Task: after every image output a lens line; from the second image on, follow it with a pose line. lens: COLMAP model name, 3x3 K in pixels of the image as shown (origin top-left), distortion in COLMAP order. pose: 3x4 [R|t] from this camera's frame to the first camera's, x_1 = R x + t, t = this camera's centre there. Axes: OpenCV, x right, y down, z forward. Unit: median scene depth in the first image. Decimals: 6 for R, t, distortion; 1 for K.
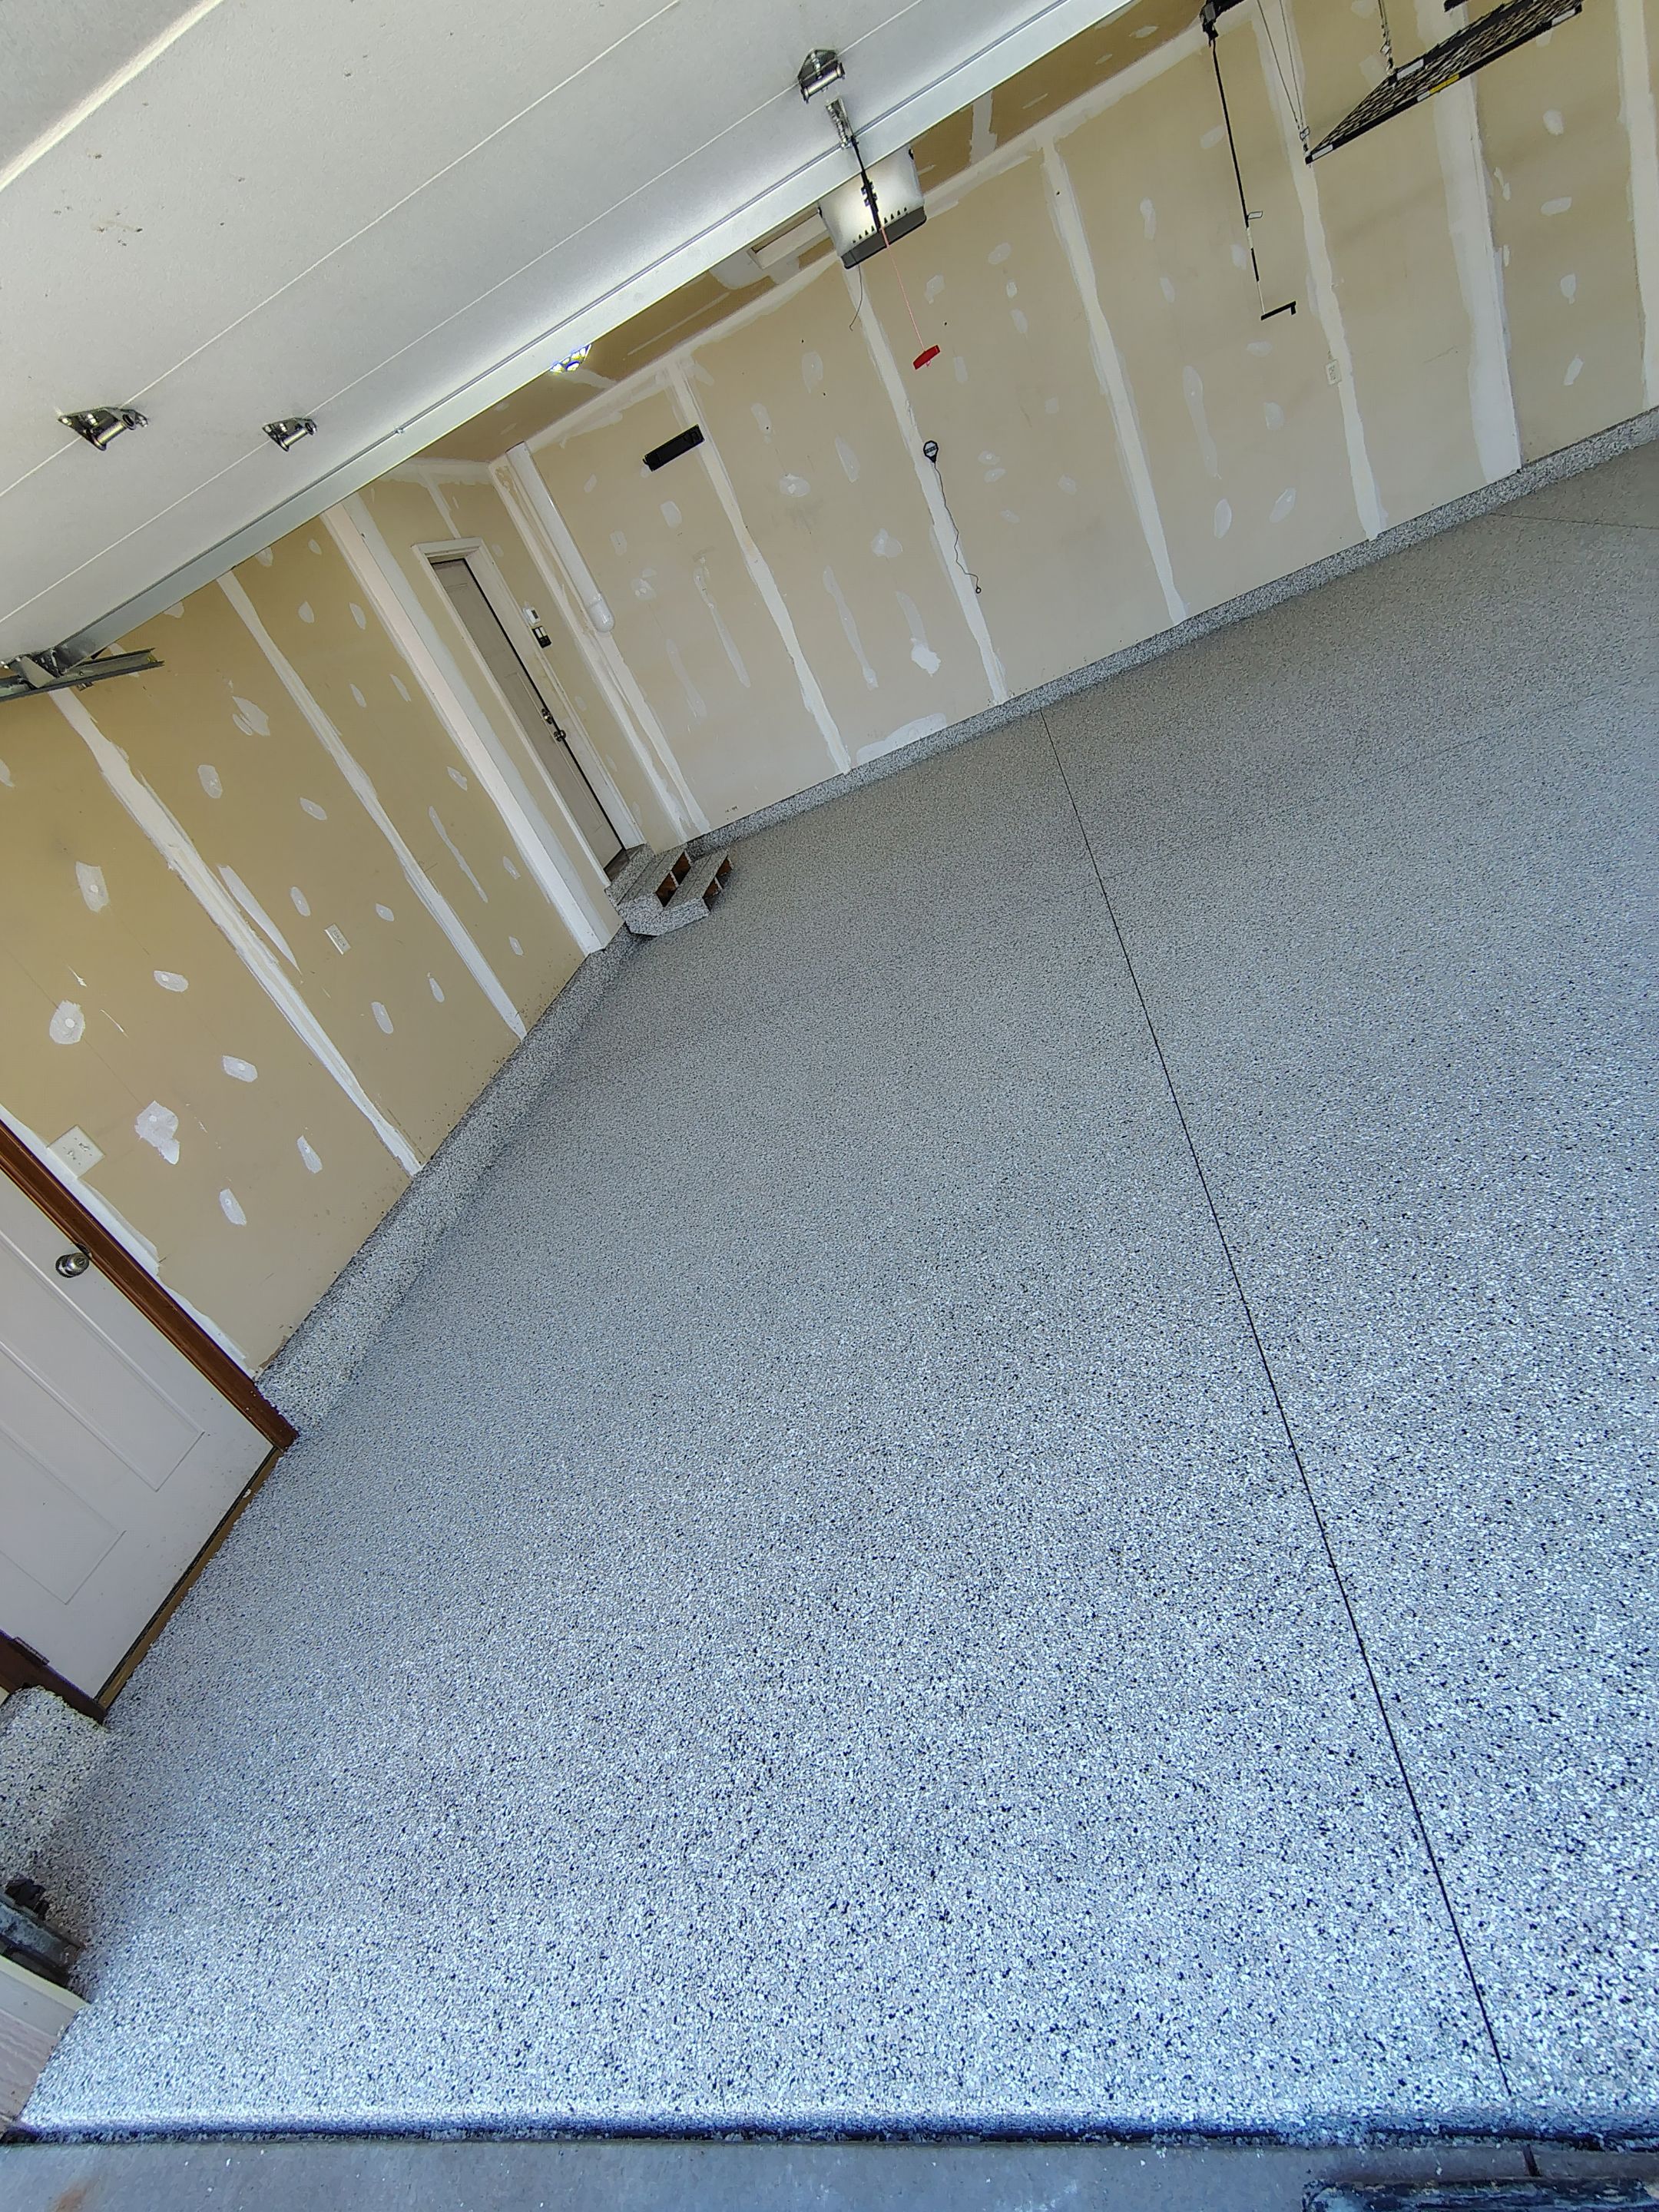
lens RADIAL K [[1033.9, 0, 812.3], [0, 1033.9, 1097.9], [0, 0, 1]] dist [-0.009848, 0.003860]
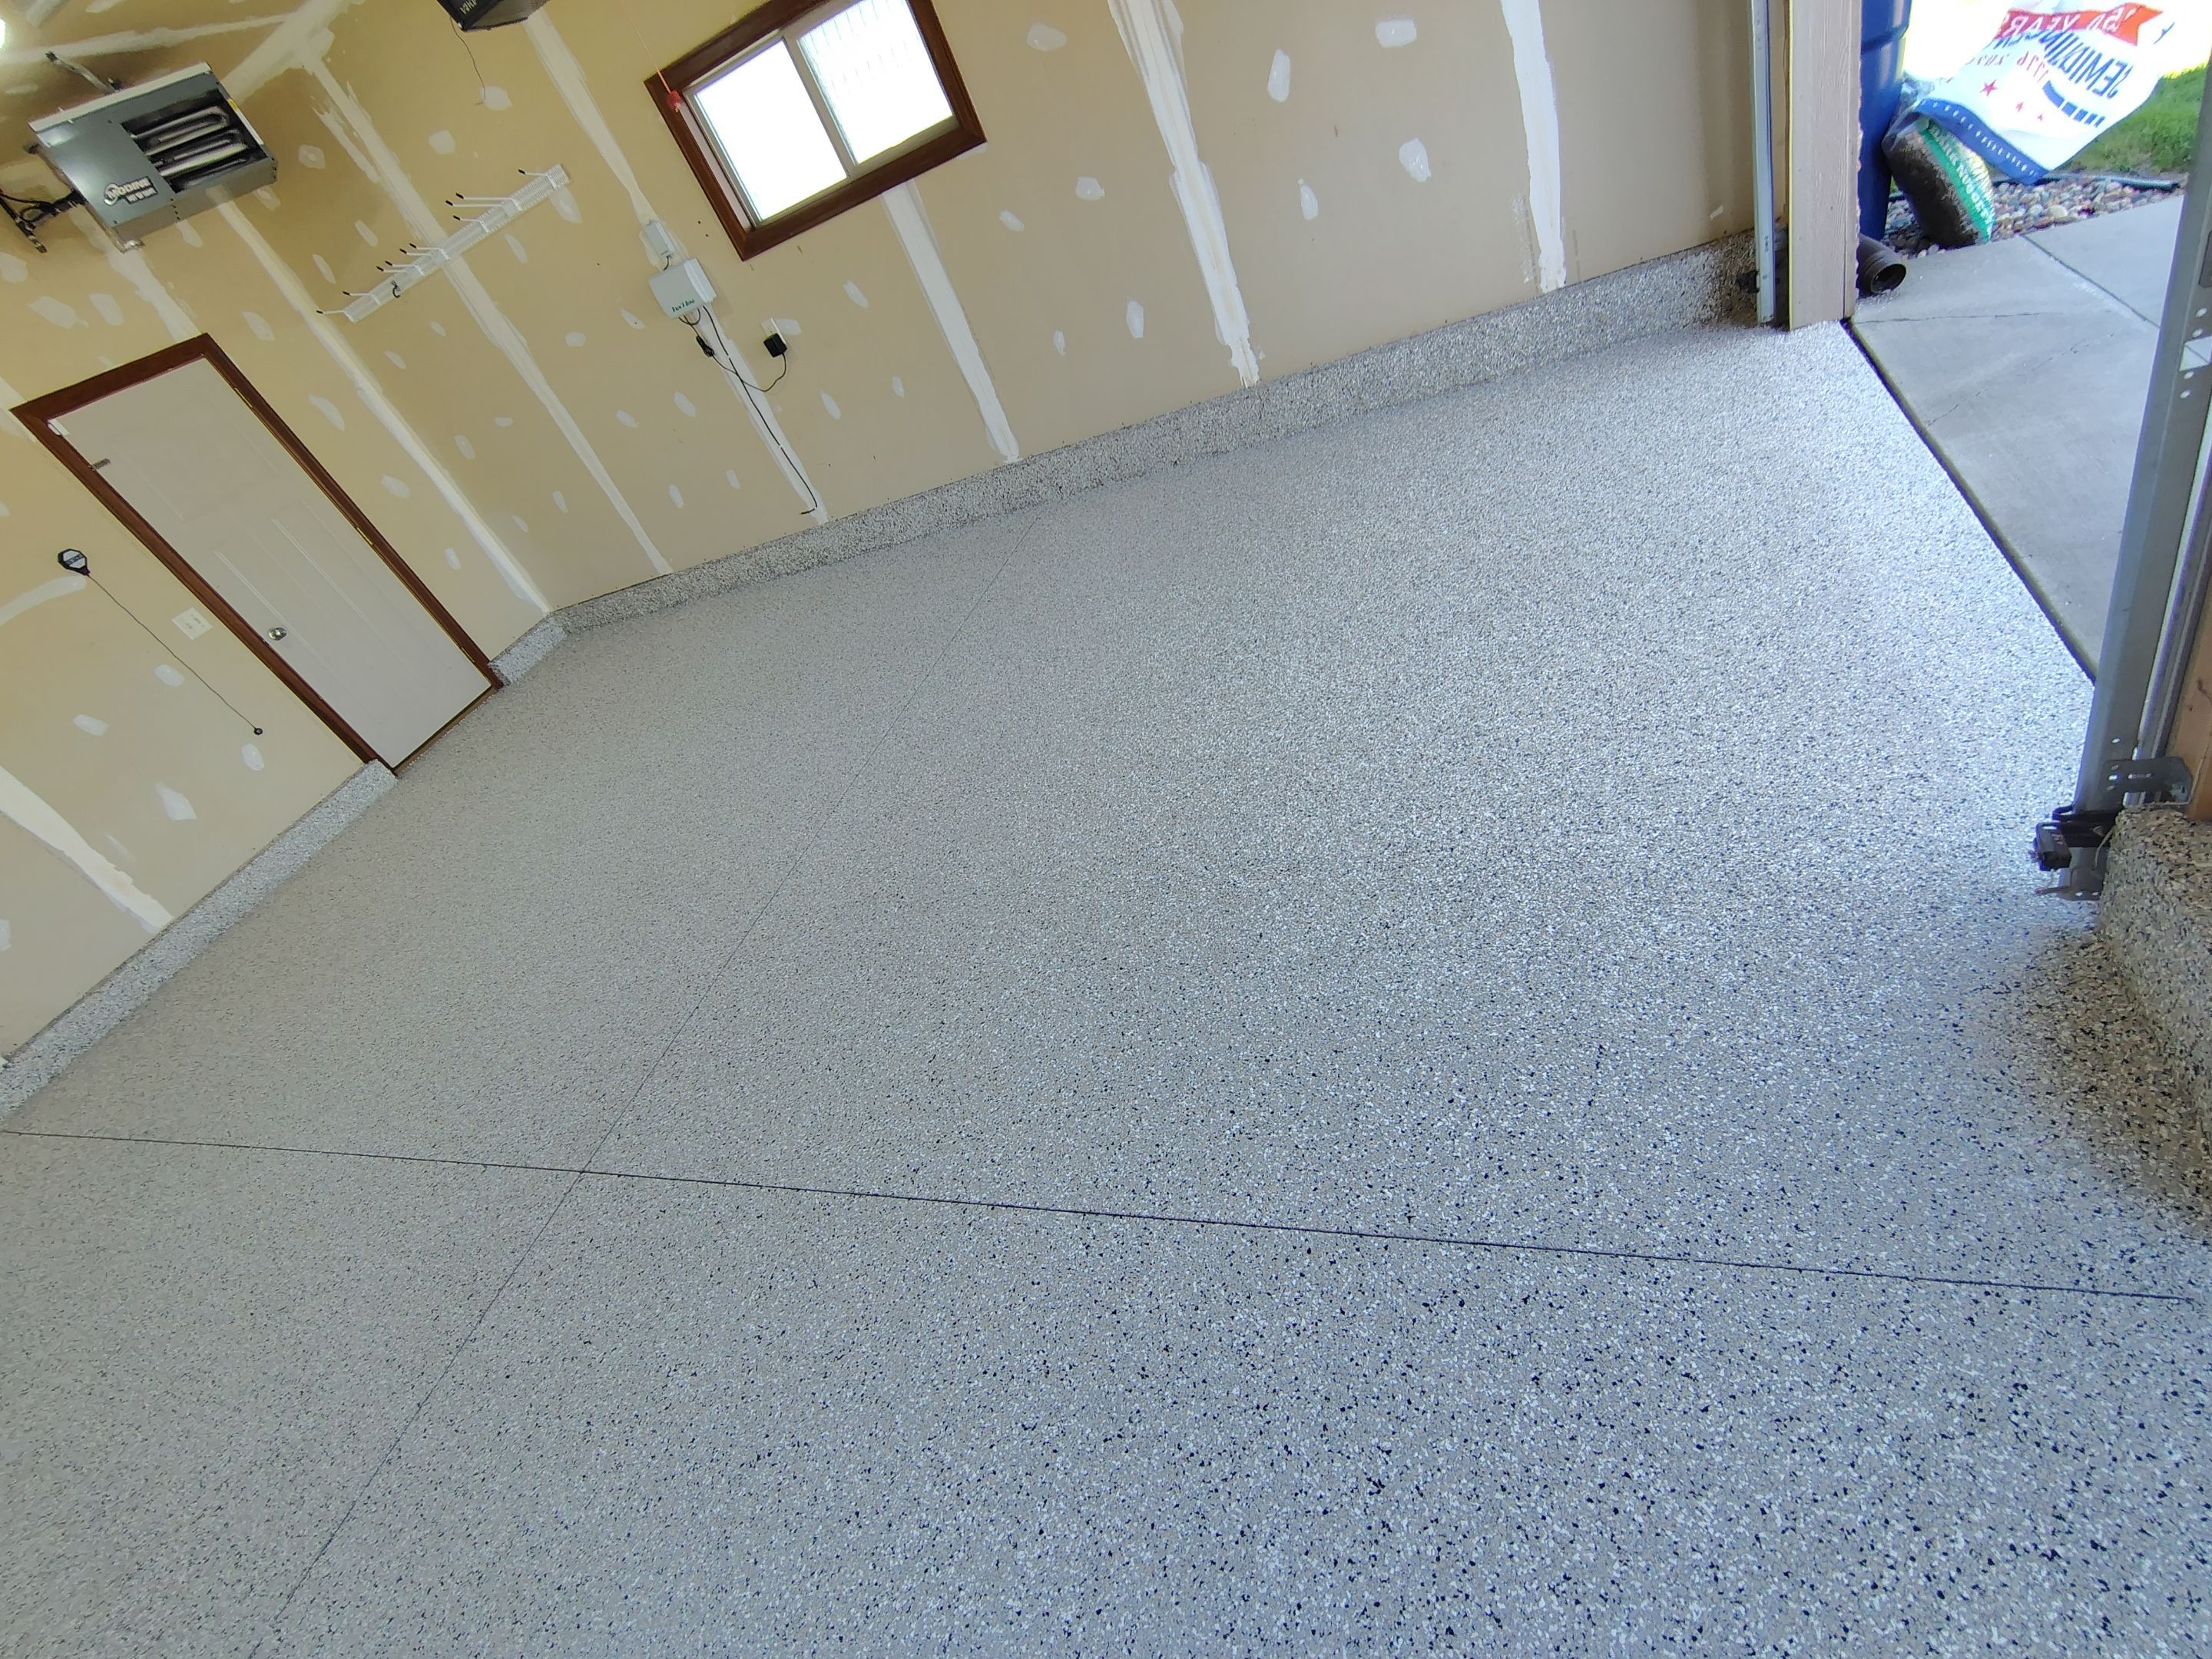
lens RADIAL K [[1033.9, 0, 1097.7], [0, 1033.9, 839.7], [0, 0, 1]] dist [-0.009848, 0.003860]
pose [[0.299924, -0.284612, 0.910517, 0.340287], [0.672621, 0.739923, 0.009726, -0.252687], [-0.676481, 0.609516, 0.413356, 0.162697]]
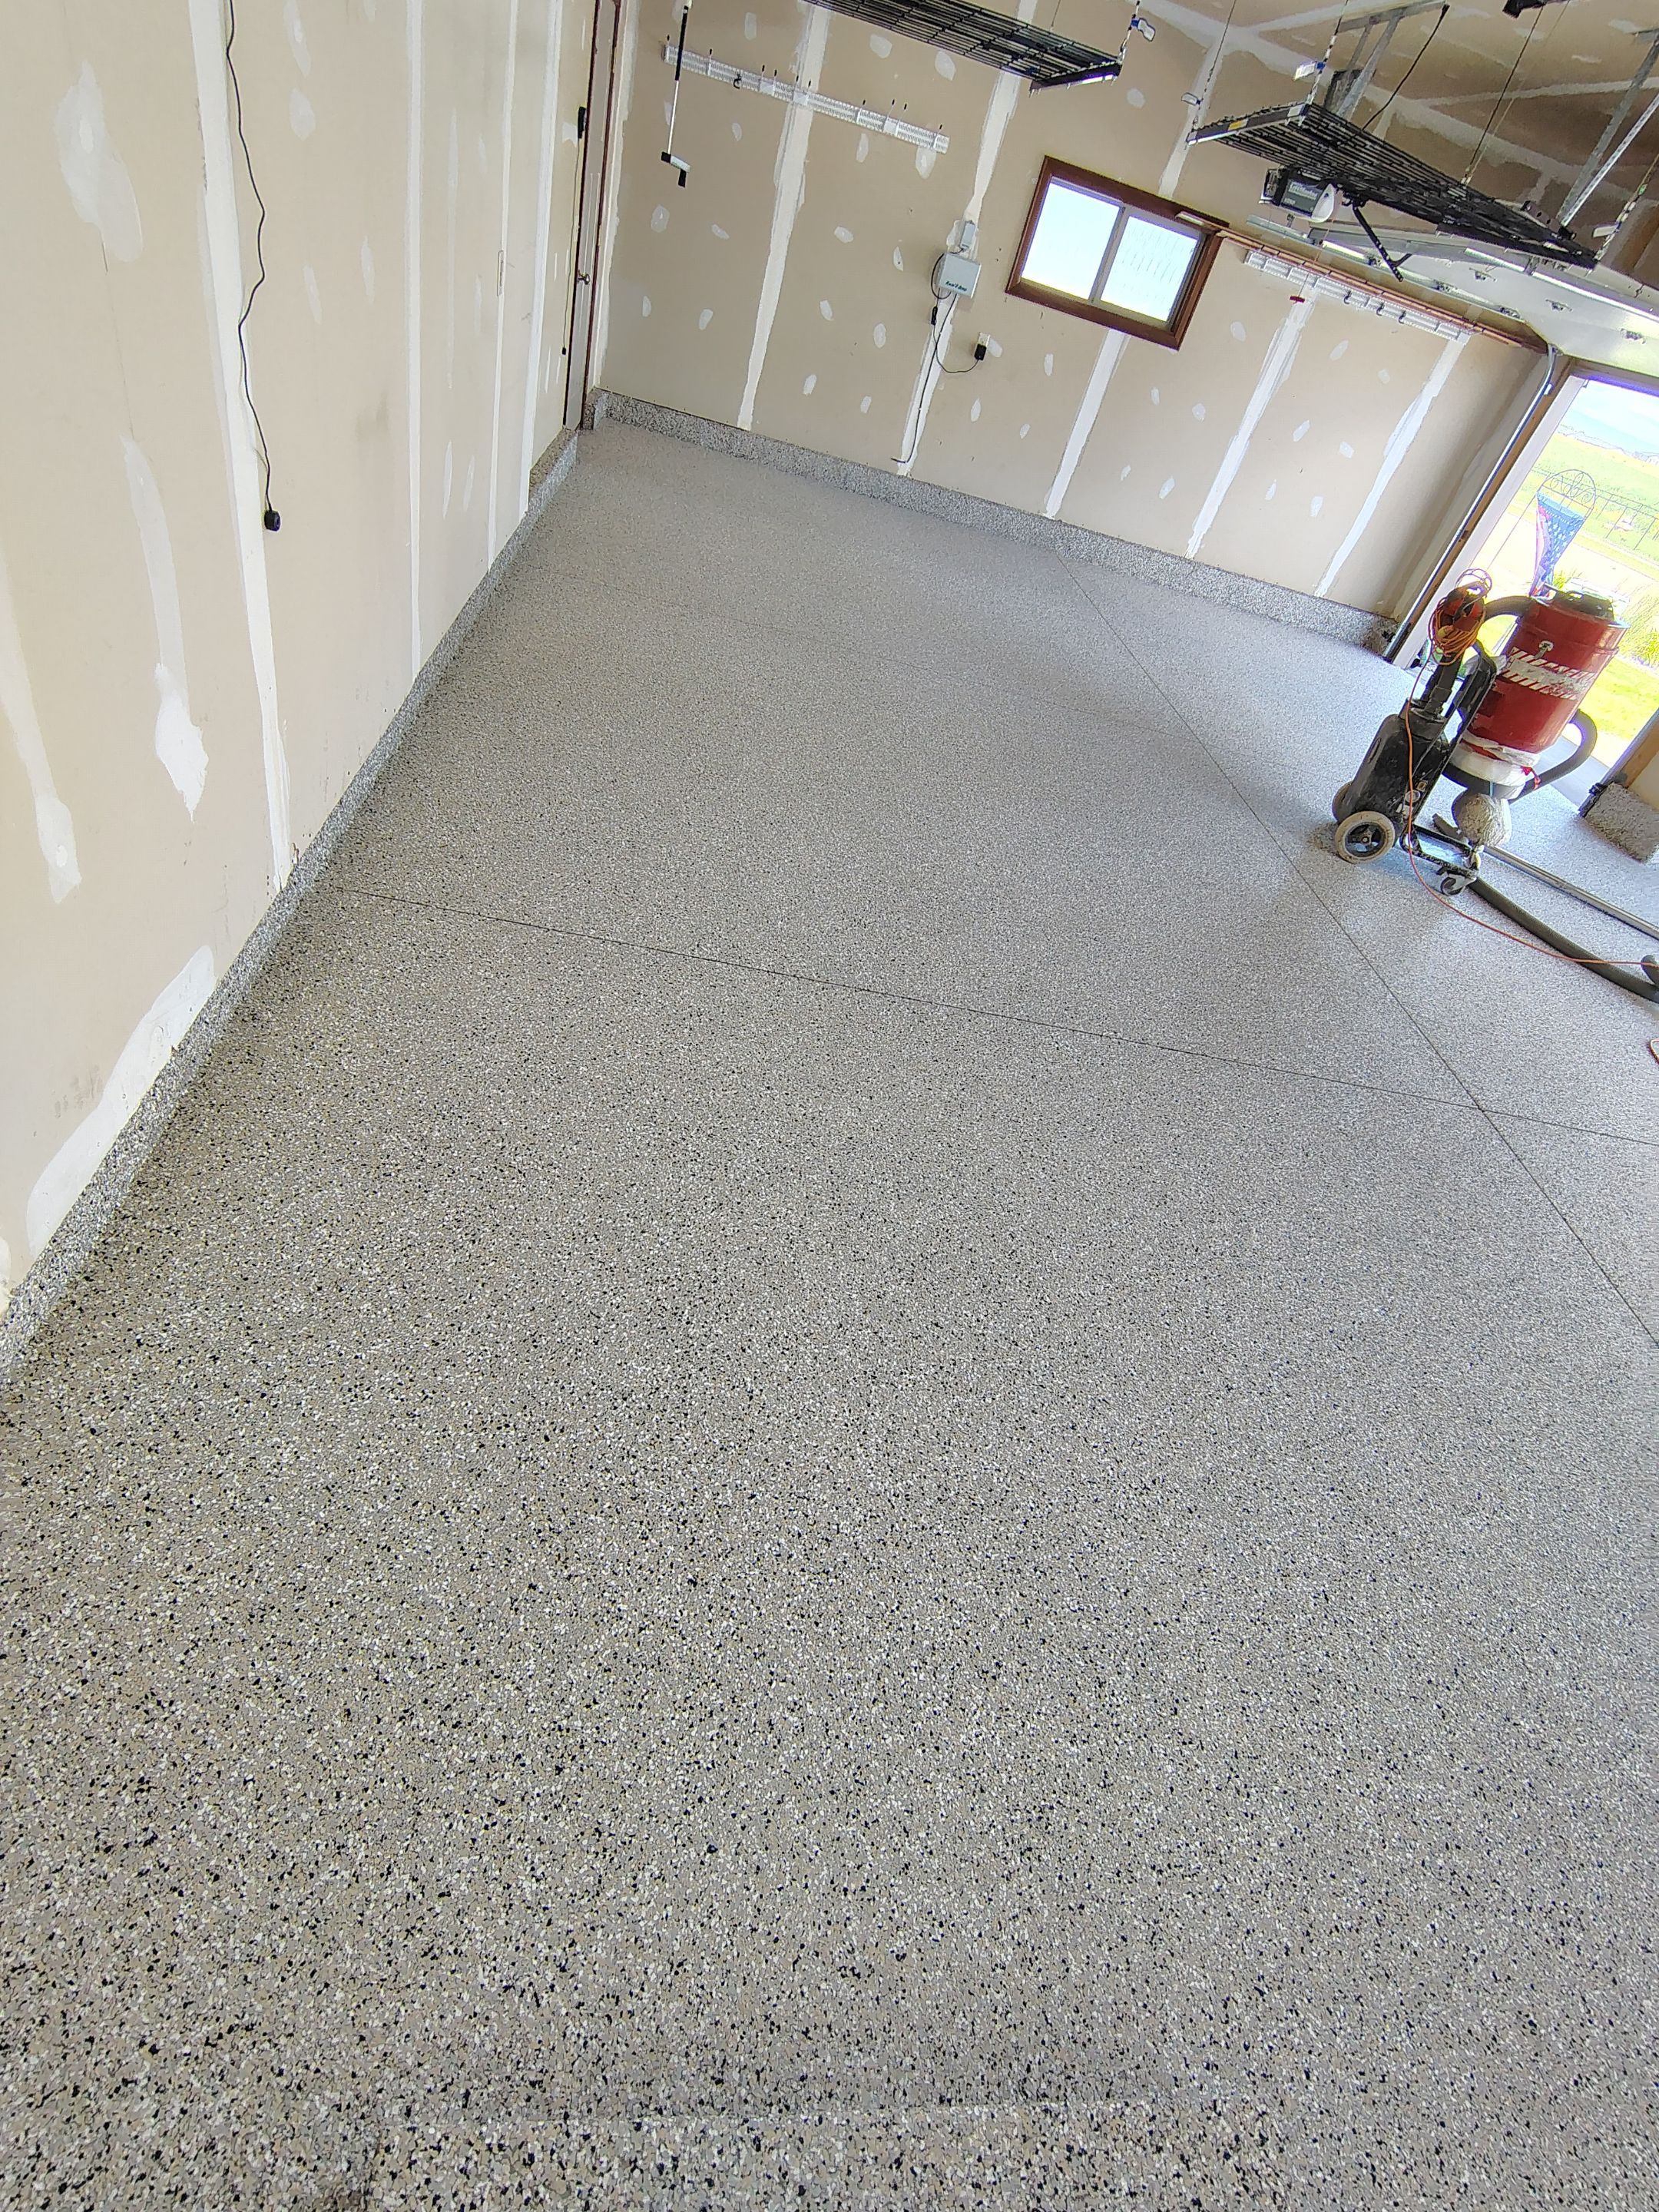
lens RADIAL K [[1033.9, 0, 818.1], [0, 1033.9, 1109.1], [0, 0, 1]] dist [-0.009848, 0.003860]
pose [[-0.248695, -0.327468, 0.911545, -0.219945], [0.309023, 0.865104, 0.395095, -0.468179], [-0.917963, 0.379947, -0.113952, 1.067628]]
